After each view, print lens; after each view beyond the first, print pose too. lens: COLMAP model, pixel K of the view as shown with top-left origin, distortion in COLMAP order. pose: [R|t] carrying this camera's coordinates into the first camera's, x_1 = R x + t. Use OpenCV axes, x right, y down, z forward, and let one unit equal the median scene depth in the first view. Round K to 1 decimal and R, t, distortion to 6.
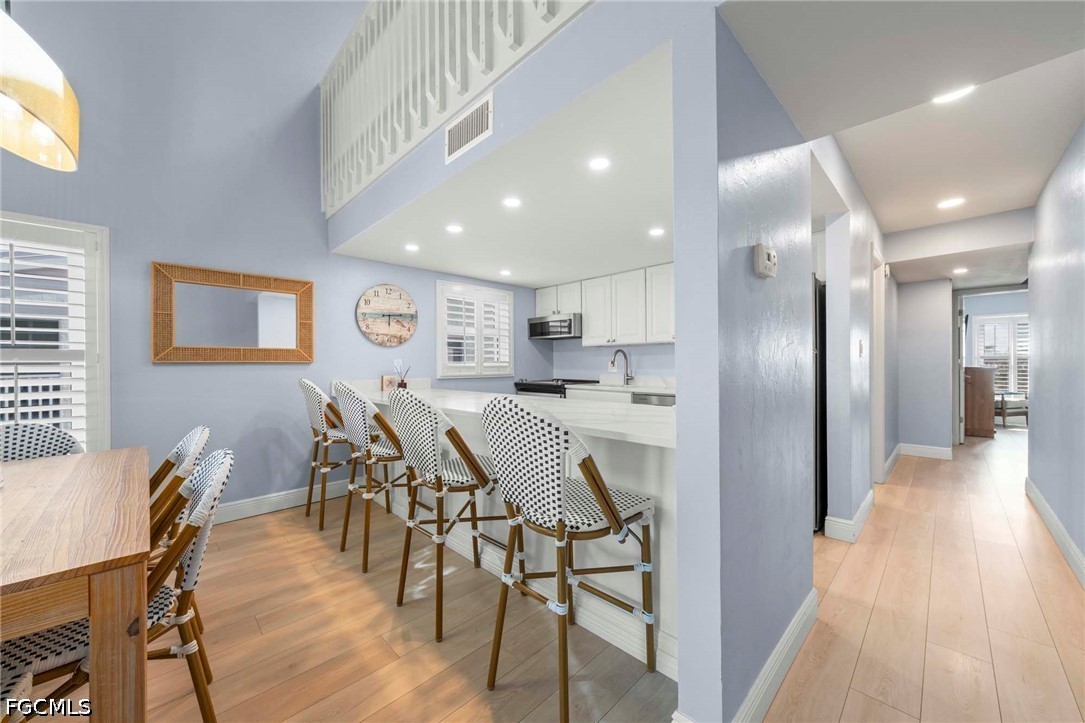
lens RADIAL K [[401.2, 0, 542.5], [0, 401.2, 361.5], [0, 0, 1]] dist [-0.000410, 0.000005]
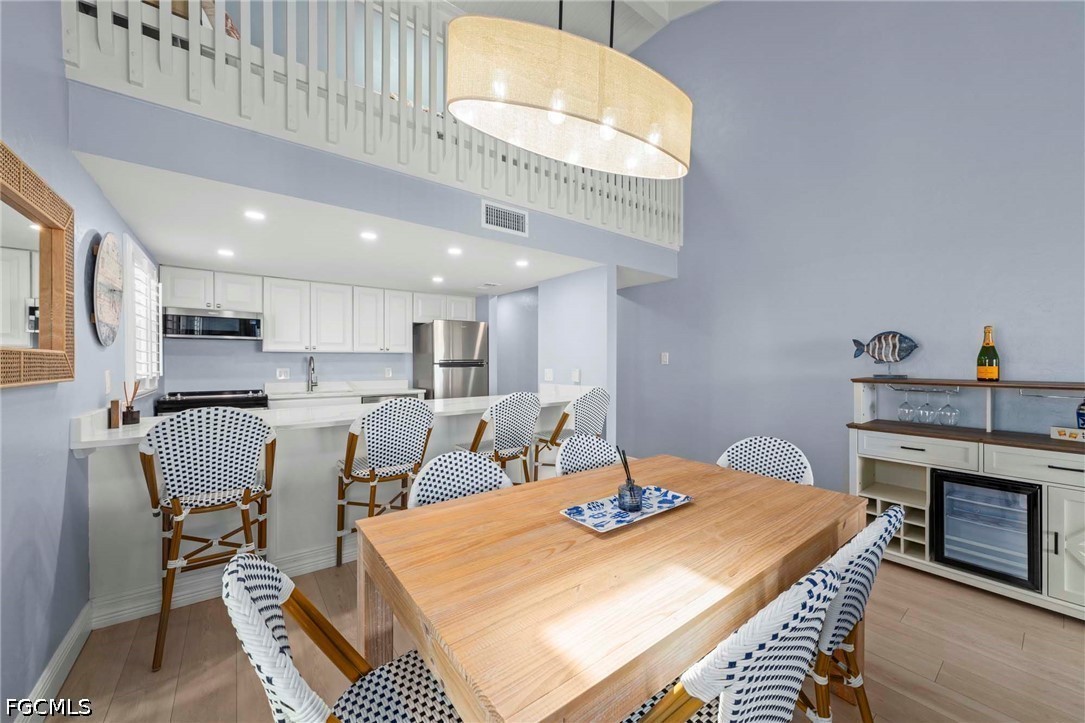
lens RADIAL K [[401.2, 0, 542.5], [0, 401.2, 361.5], [0, 0, 1]] dist [-0.000410, 0.000005]
pose [[0.120978, 0.004802, 0.992644, -0.844588], [-0.005748, 0.999975, -0.004137, -0.018822], [-0.992639, -0.005205, 0.121002, 0.345996]]
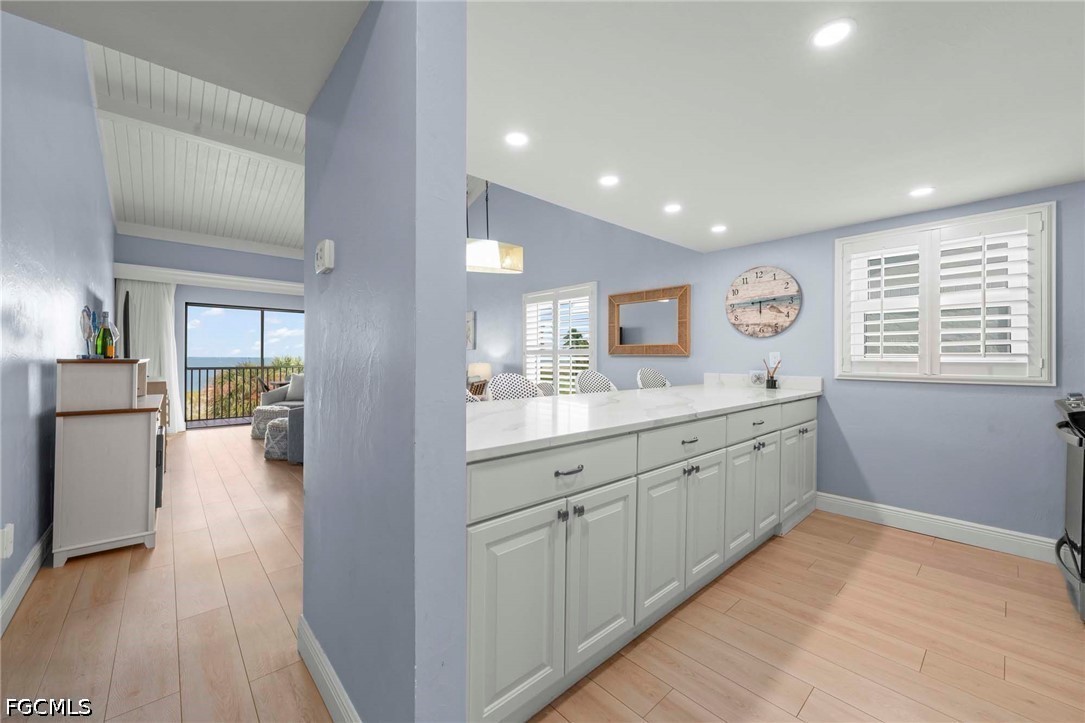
lens RADIAL K [[421.4, 0, 542.4], [0, 421.4, 357.6], [0, 0, 1]] dist [-0.000430, -0.000103]
pose [[-0.045786, 0.005439, -0.998936, 0.554515], [0.002073, 0.999984, 0.005350, 0.000713], [0.998949, -0.001825, -0.045797, 0.559309]]
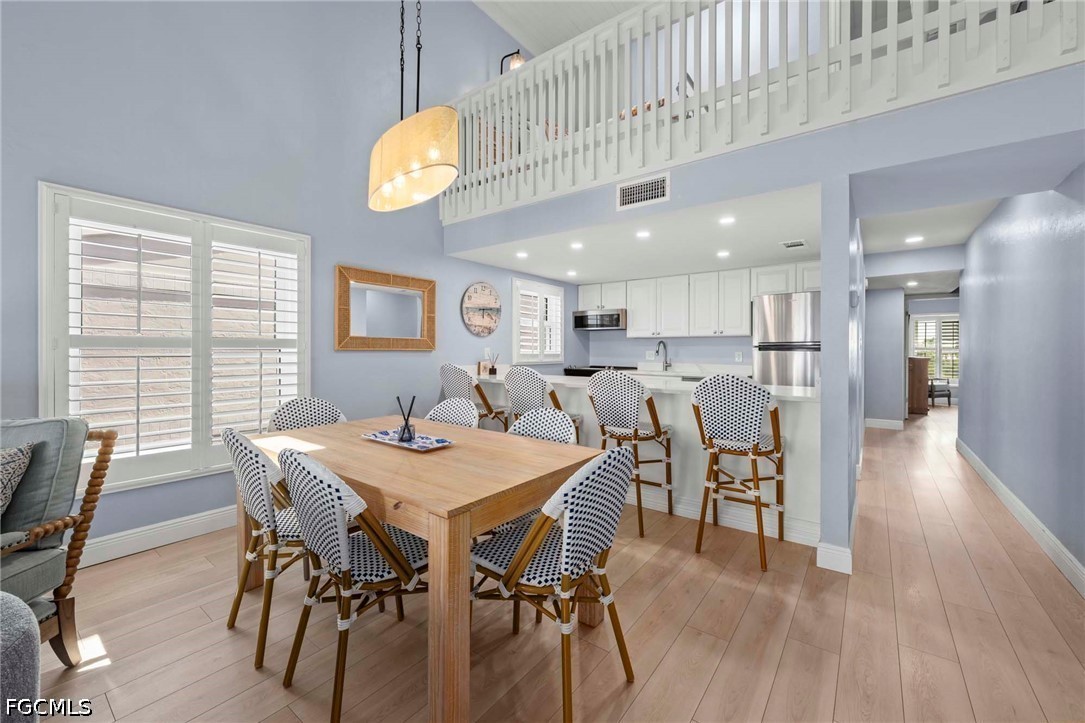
lens RADIAL K [[436.1, 0, 543.8], [0, 436.1, 347.5], [0, 0, 1]] dist [0.000544, -0.000111]
pose [[0.989292, 0.010128, 0.145597, -0.386808], [-0.010000, 0.999949, -0.001610, -0.005616], [-0.145606, 0.000137, 0.989343, -0.253979]]
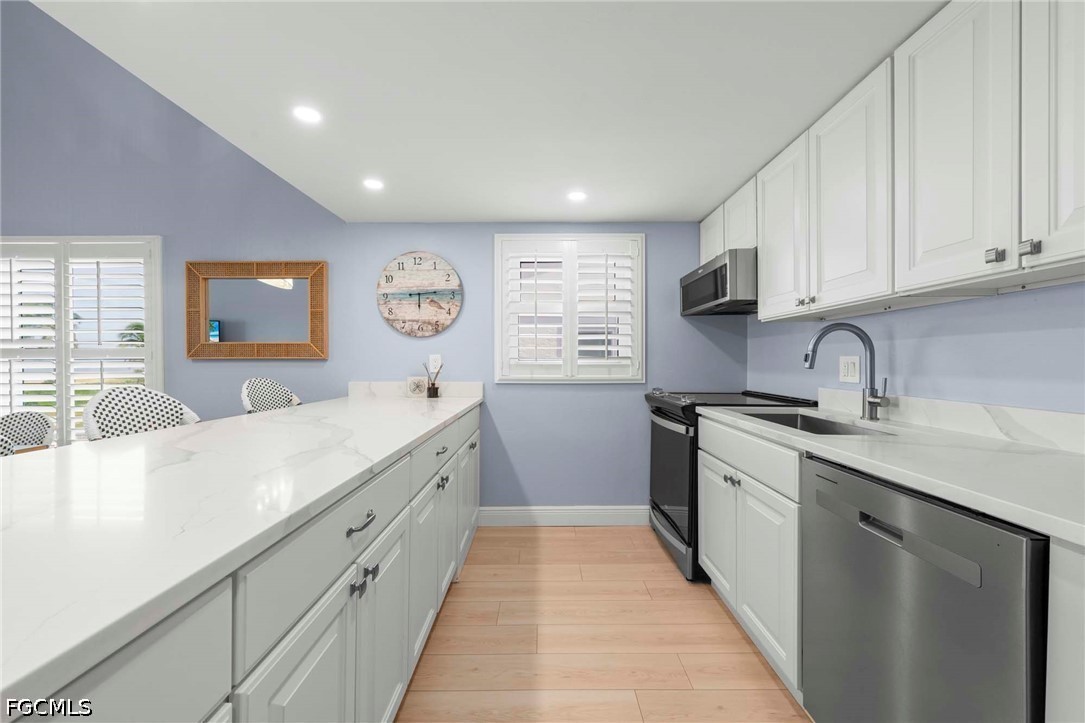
lens RADIAL K [[418.0, 0, 542.0], [0, 418.0, 364.2], [0, 0, 1]] dist [-0.000987, -0.000220]
pose [[0.712480, 0.007393, -0.701653, 0.306545], [0.002447, 0.999912, 0.013019, 0.002845], [0.701688, -0.010993, 0.712400, 0.607578]]
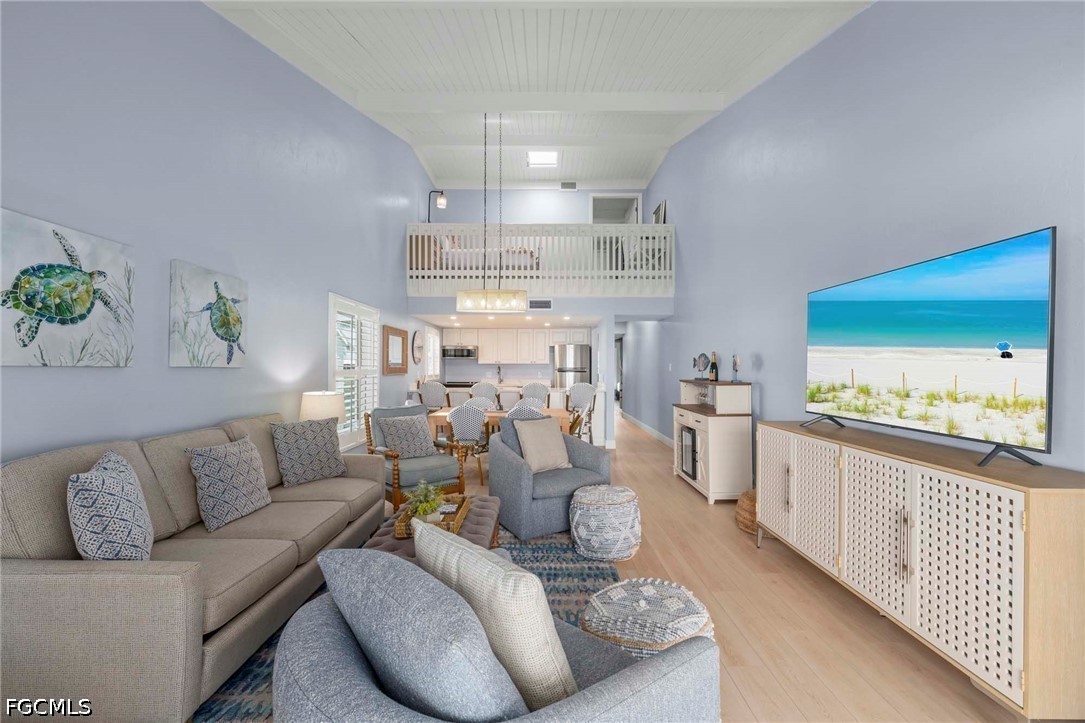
lens RADIAL K [[441.9, 0, 540.0], [0, 441.9, 366.2], [0, 0, 1]] dist [0.001186, 0.000153]
pose [[0.702594, 0.008714, 0.711537, -1.404515], [-0.009934, 0.999948, -0.002437, -0.030430], [-0.711521, -0.005356, 0.702644, -0.784915]]
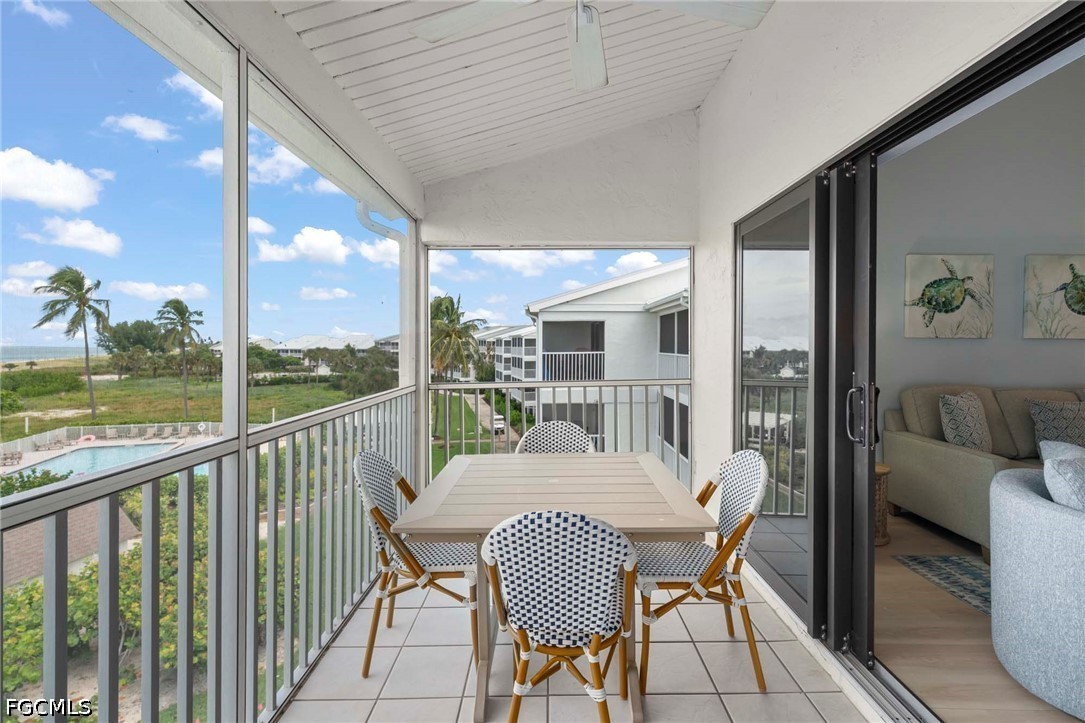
lens RADIAL K [[494.6, 0, 545.9], [0, 494.6, 346.0], [0, 0, 1]] dist [0.002382, 0.000060]
pose [[0.706826, 0.009869, -0.707319, -1.297519], [-0.003054, 0.999936, 0.010900, -0.018384], [0.707381, -0.005544, 0.706811, -1.265727]]
